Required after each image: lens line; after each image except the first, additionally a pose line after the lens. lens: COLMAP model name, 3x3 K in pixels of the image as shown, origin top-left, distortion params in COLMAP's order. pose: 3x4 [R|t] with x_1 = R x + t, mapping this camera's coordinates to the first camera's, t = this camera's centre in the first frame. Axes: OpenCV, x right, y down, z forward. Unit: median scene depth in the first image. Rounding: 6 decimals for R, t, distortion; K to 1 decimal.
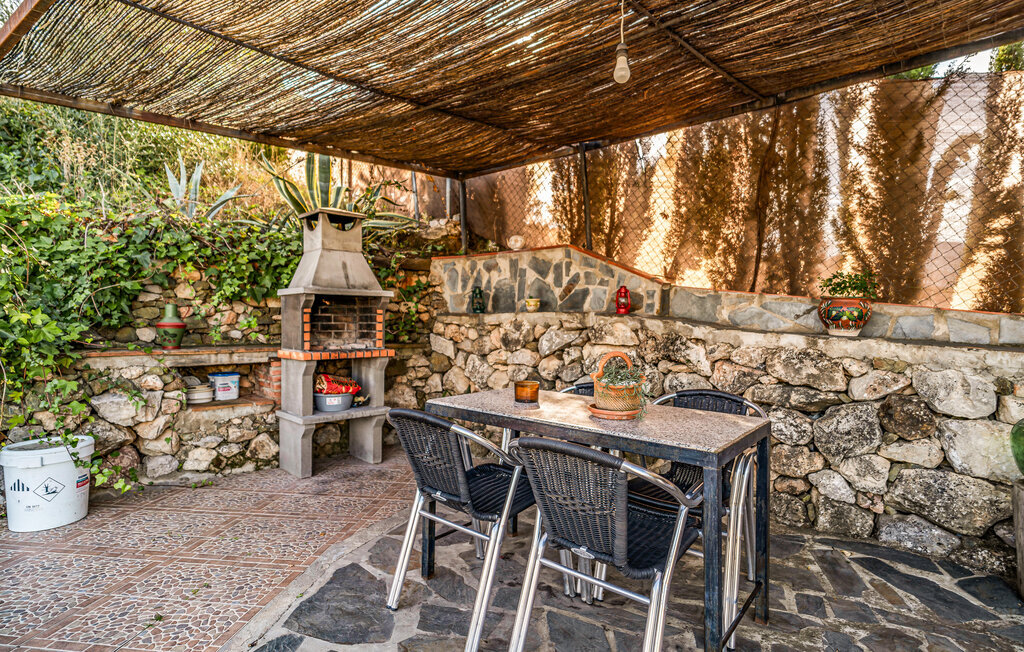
lens RADIAL K [[523.4, 0, 512.0], [0, 523.4, 326.0], [0, 0, 1]] dist [-0.017245, 0.000211]
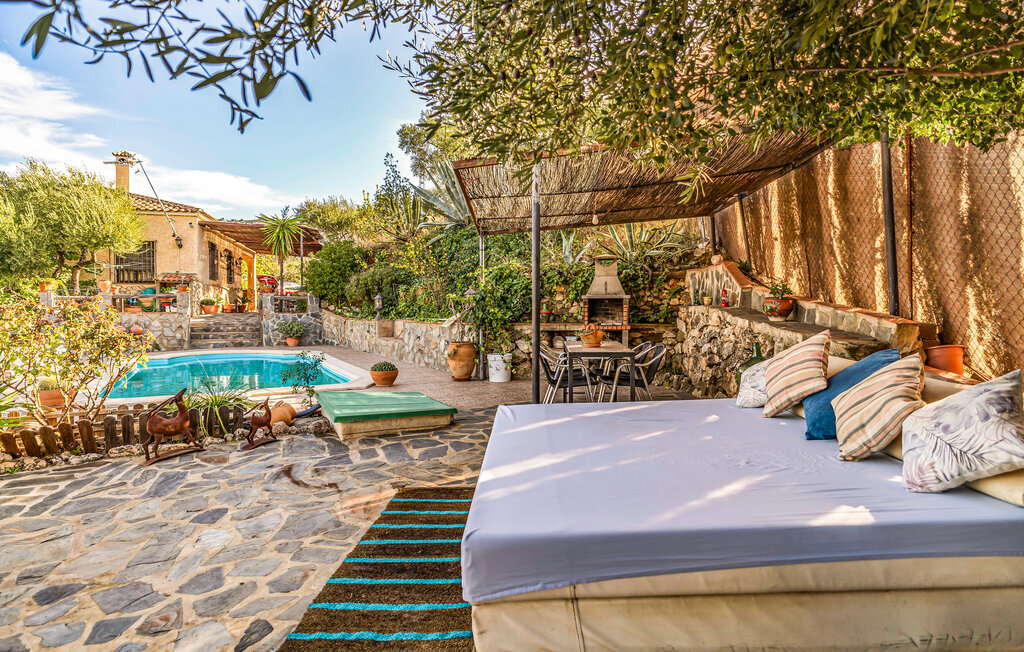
lens RADIAL K [[523.4, 0, 512.0], [0, 523.4, 326.0], [0, 0, 1]] dist [-0.017245, 0.000211]
pose [[0.594913, 0.022156, -0.803485, 1.048175], [-0.000552, 0.999631, 0.027156, -0.005968], [0.803790, -0.015712, 0.594706, -0.475959]]
